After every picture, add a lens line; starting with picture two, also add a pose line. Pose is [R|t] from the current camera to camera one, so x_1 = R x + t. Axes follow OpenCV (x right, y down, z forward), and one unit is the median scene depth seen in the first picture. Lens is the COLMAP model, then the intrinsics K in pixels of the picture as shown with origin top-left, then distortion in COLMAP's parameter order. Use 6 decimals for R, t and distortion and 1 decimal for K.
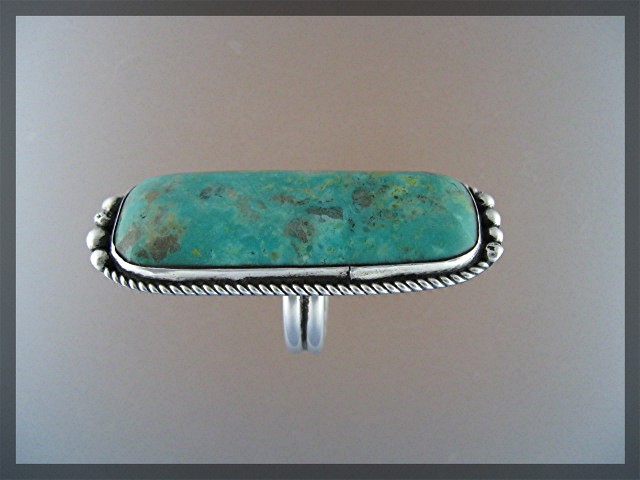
lens RADIAL K [[657.3, 0, 320.0], [0, 657.3, 240.0], [0, 0, 1]] dist [-0.160938, 0.006882]
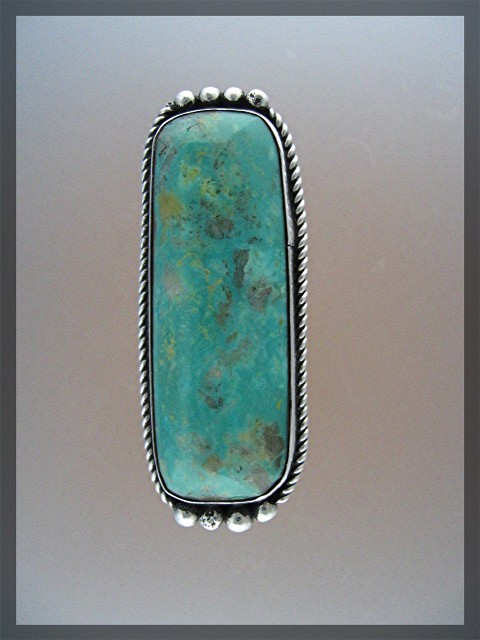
lens RADIAL K [[657.3, 0, 240.0], [0, 657.3, 320.0], [0, 0, 1]] dist [-0.160938, 0.006882]
pose [[-0.026248, -0.999310, 0.026288, -0.088069], [0.798614, -0.005145, 0.601822, -0.593797], [-0.601271, 0.036791, 0.798198, 0.262656]]
